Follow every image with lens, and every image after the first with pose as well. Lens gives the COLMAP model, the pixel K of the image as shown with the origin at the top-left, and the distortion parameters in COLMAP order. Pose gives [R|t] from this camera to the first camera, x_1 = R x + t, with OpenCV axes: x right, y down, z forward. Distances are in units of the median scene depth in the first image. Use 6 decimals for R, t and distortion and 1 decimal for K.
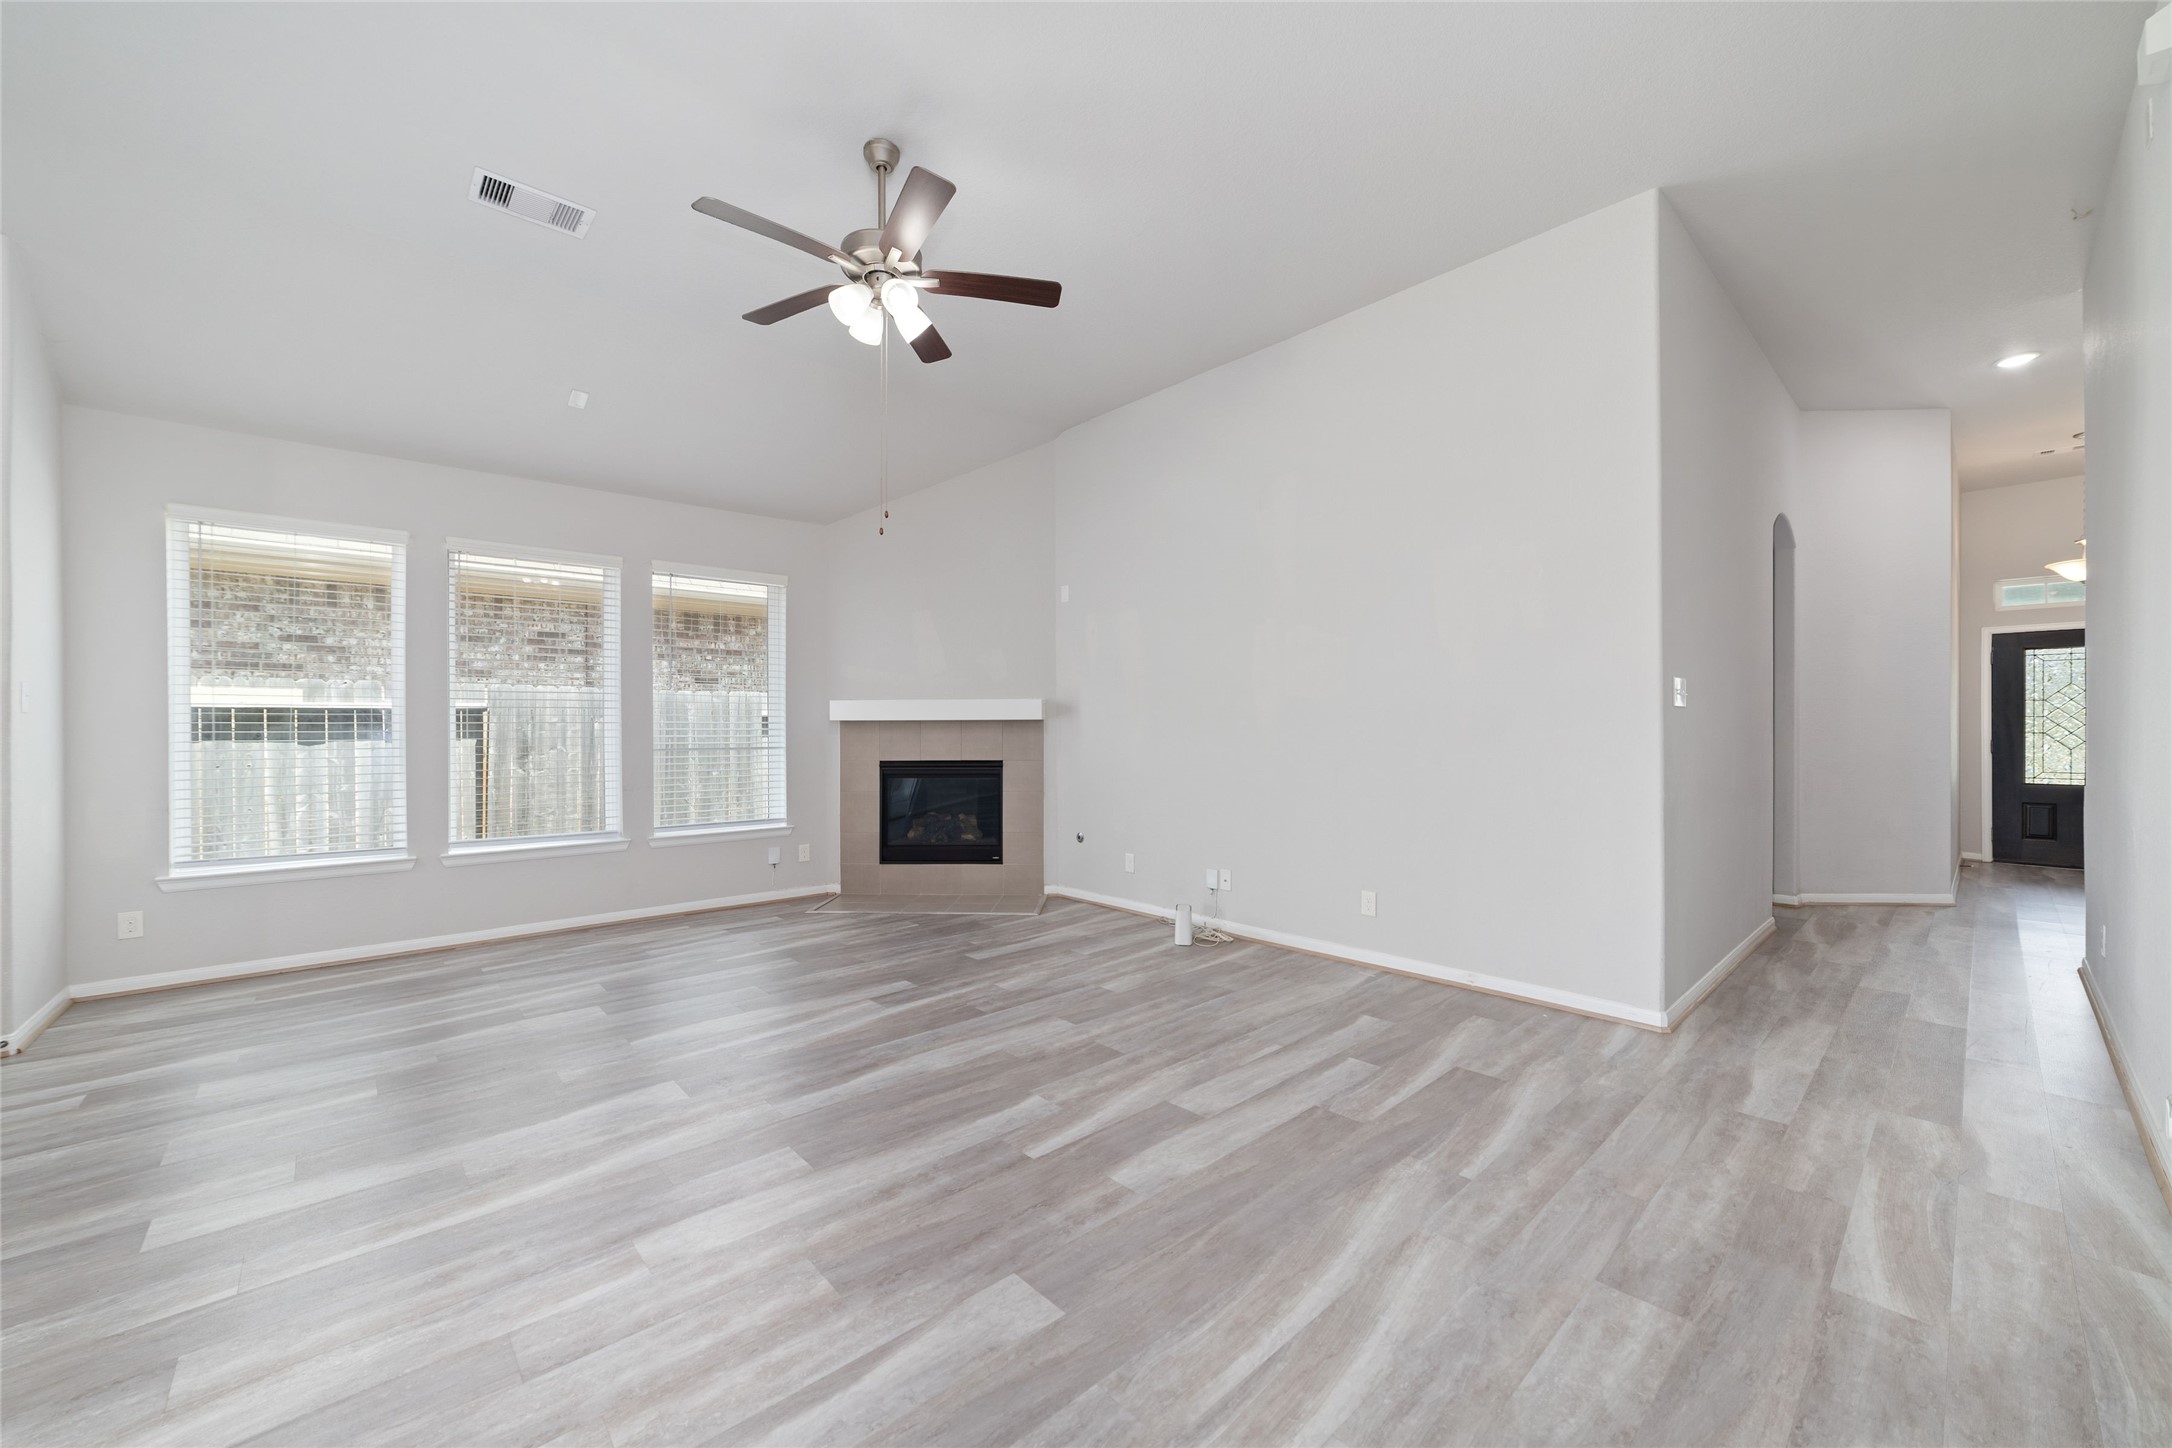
lens RADIAL K [[830.0, 0, 1081.4], [0, 830.0, 731.9], [0, 0, 1]] dist [-0.023115, 0.009197]
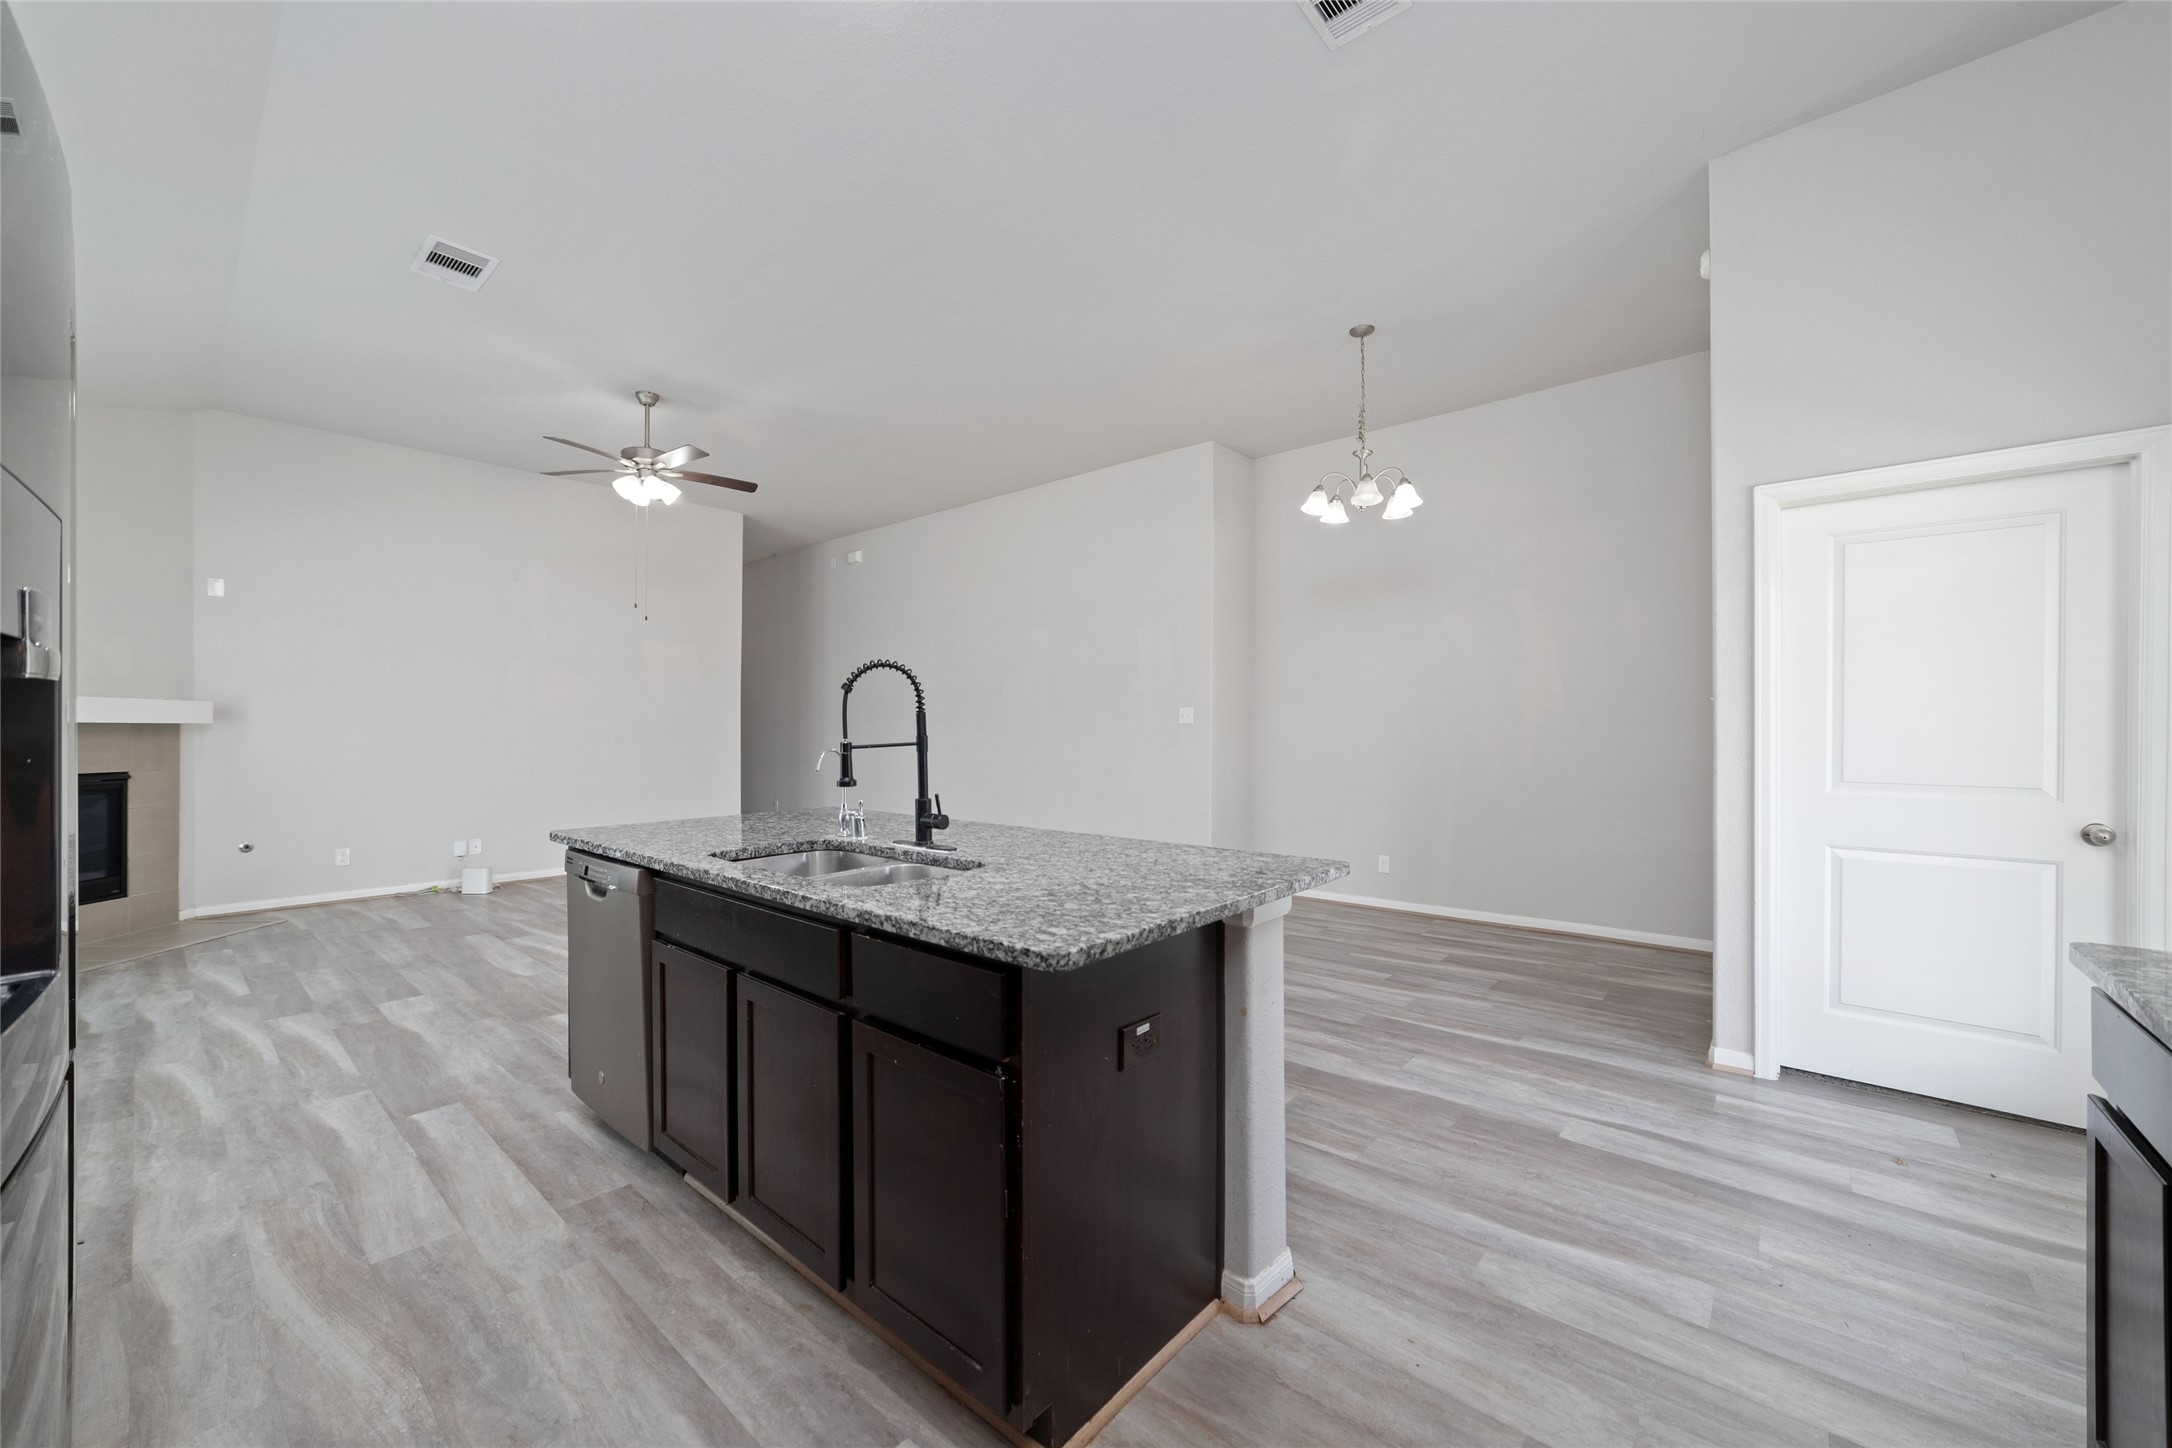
lens RADIAL K [[830.0, 0, 1081.4], [0, 830.0, 731.9], [0, 0, 1]] dist [-0.023115, 0.009197]
pose [[-0.119144, 0.002109, 0.992875, -1.445273], [0.003243, 0.999993, -0.001735, -0.001909], [-0.992872, 0.003013, -0.119150, 0.210443]]
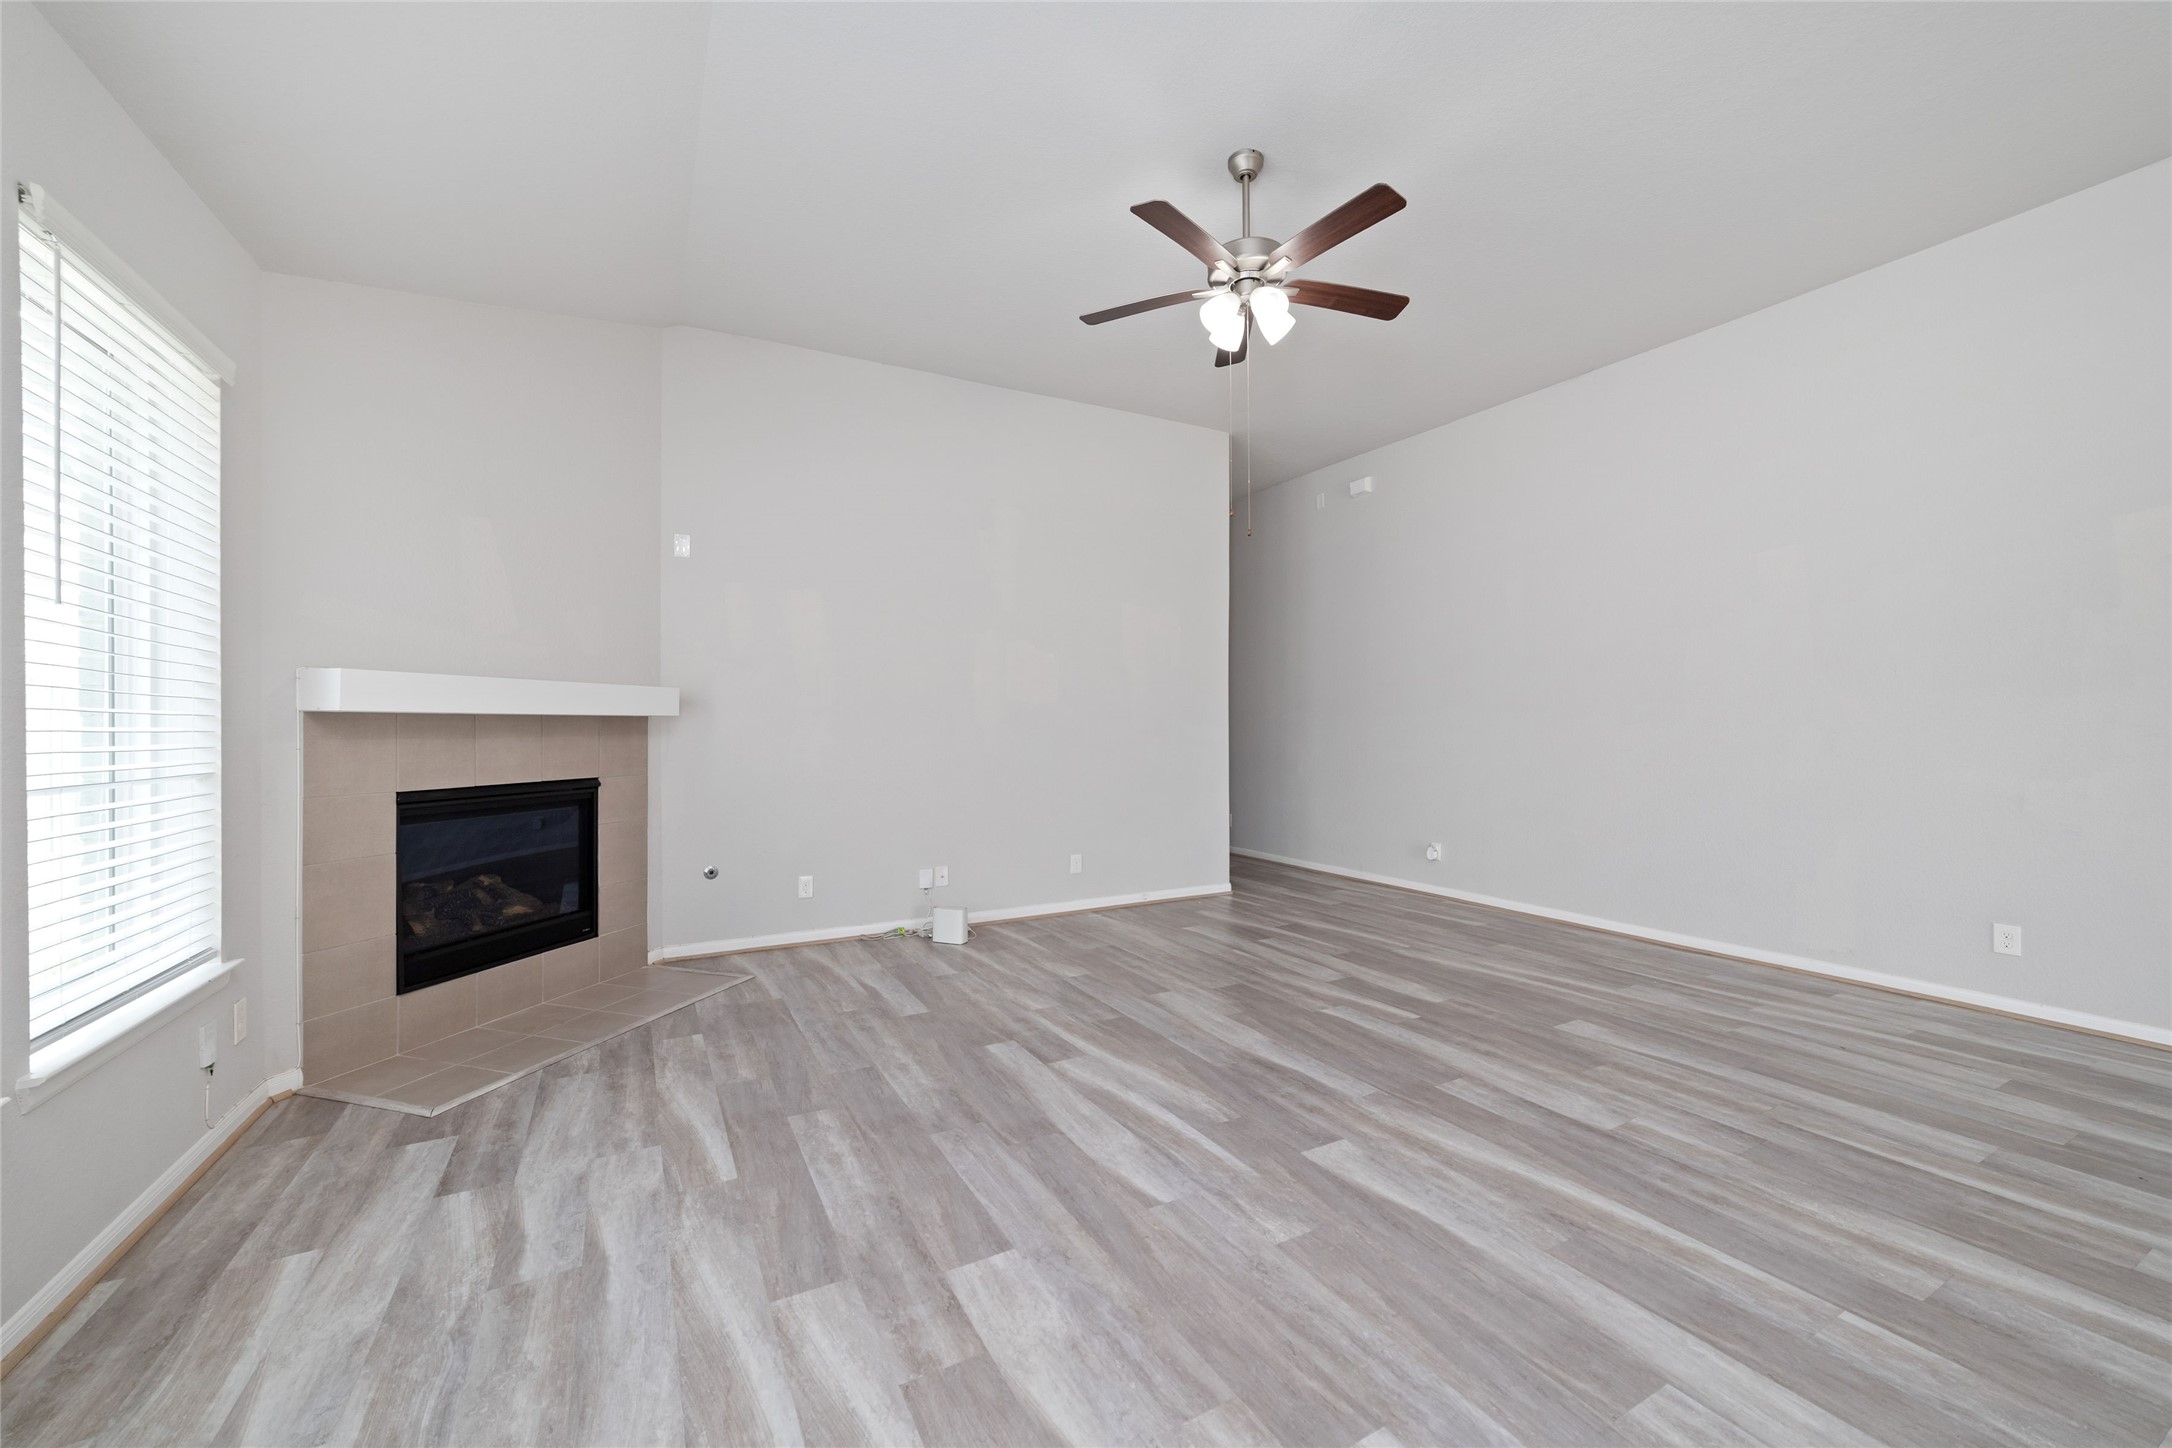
lens RADIAL K [[830.4, 0, 1074.4], [0, 830.4, 728.1], [0, 0, 1]] dist [-0.021772, 0.008163]
pose [[0.240601, 0.003598, 0.970617, -0.899370], [0.004795, 0.999977, -0.004896, 0.000178], [-0.970612, 0.005832, 0.240578, 0.676277]]
